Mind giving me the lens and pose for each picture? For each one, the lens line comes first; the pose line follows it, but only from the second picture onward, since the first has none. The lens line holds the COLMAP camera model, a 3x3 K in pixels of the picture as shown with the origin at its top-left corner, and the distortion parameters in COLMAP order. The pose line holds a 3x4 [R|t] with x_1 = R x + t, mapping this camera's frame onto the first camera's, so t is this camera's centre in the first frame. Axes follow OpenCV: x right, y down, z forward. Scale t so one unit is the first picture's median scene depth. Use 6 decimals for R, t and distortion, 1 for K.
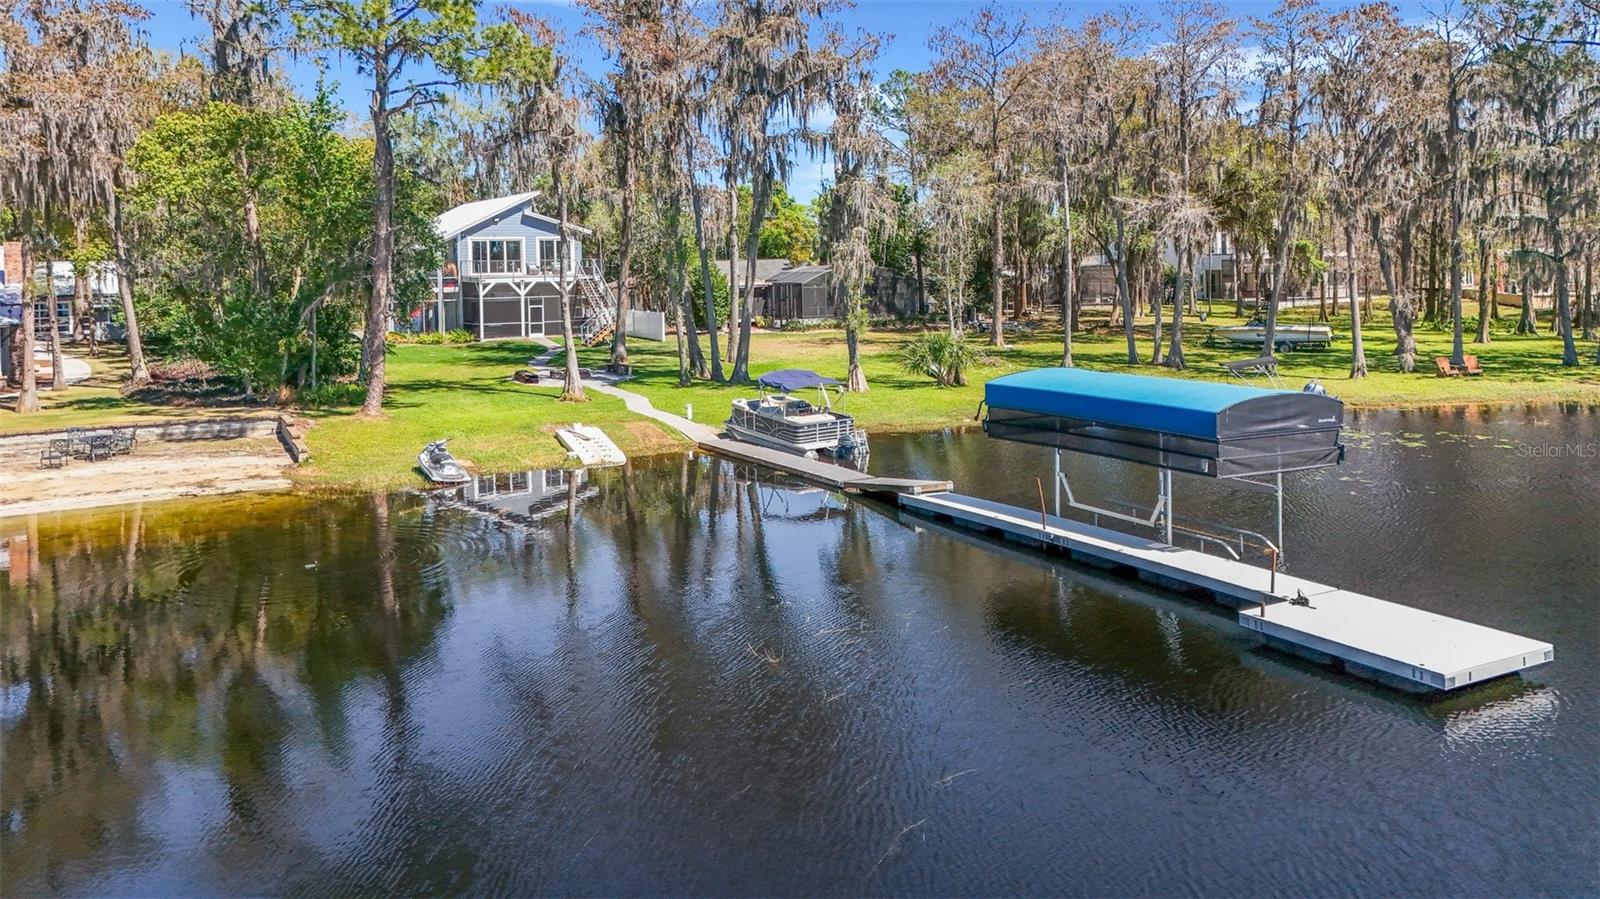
lens RADIAL K [[1287.7, 0, 874.1], [0, 1287.7, 316.5], [0, 0, 1]] dist [-0.001127, -0.002710]
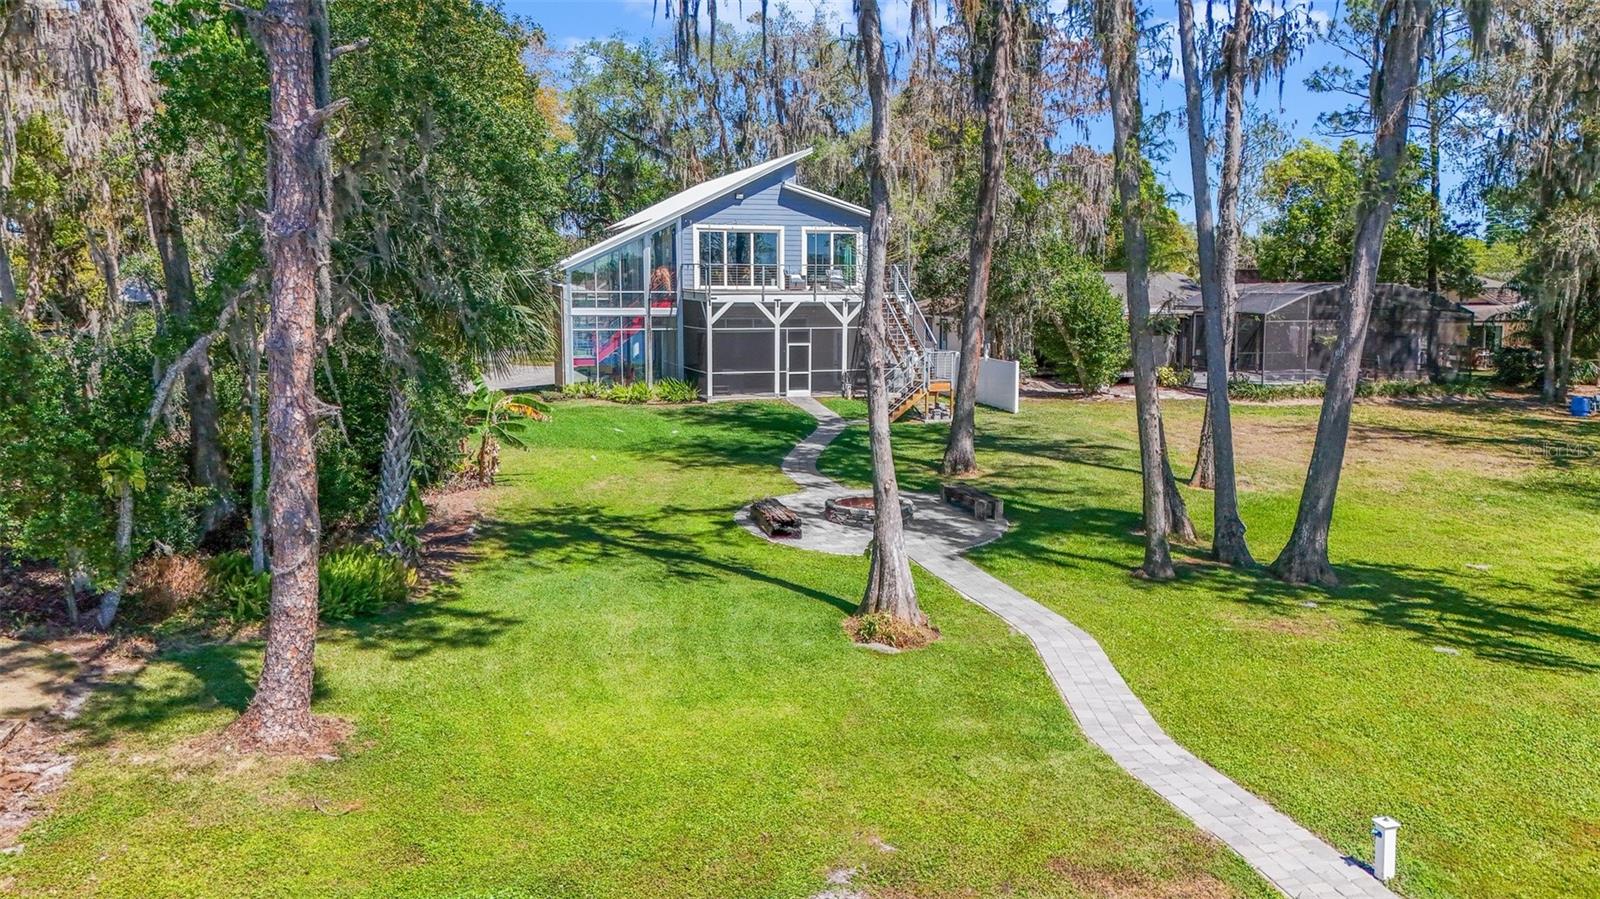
lens RADIAL K [[1061.7, 0, 806.7], [0, 1061.7, 443.7], [0, 0, 1]] dist [0.044834, -0.000691]
pose [[0.969337, 0.054827, -0.239542, -0.140271], [-0.028845, 0.993440, 0.110657, -0.016535], [0.244037, -0.100354, 0.964559, 0.527561]]
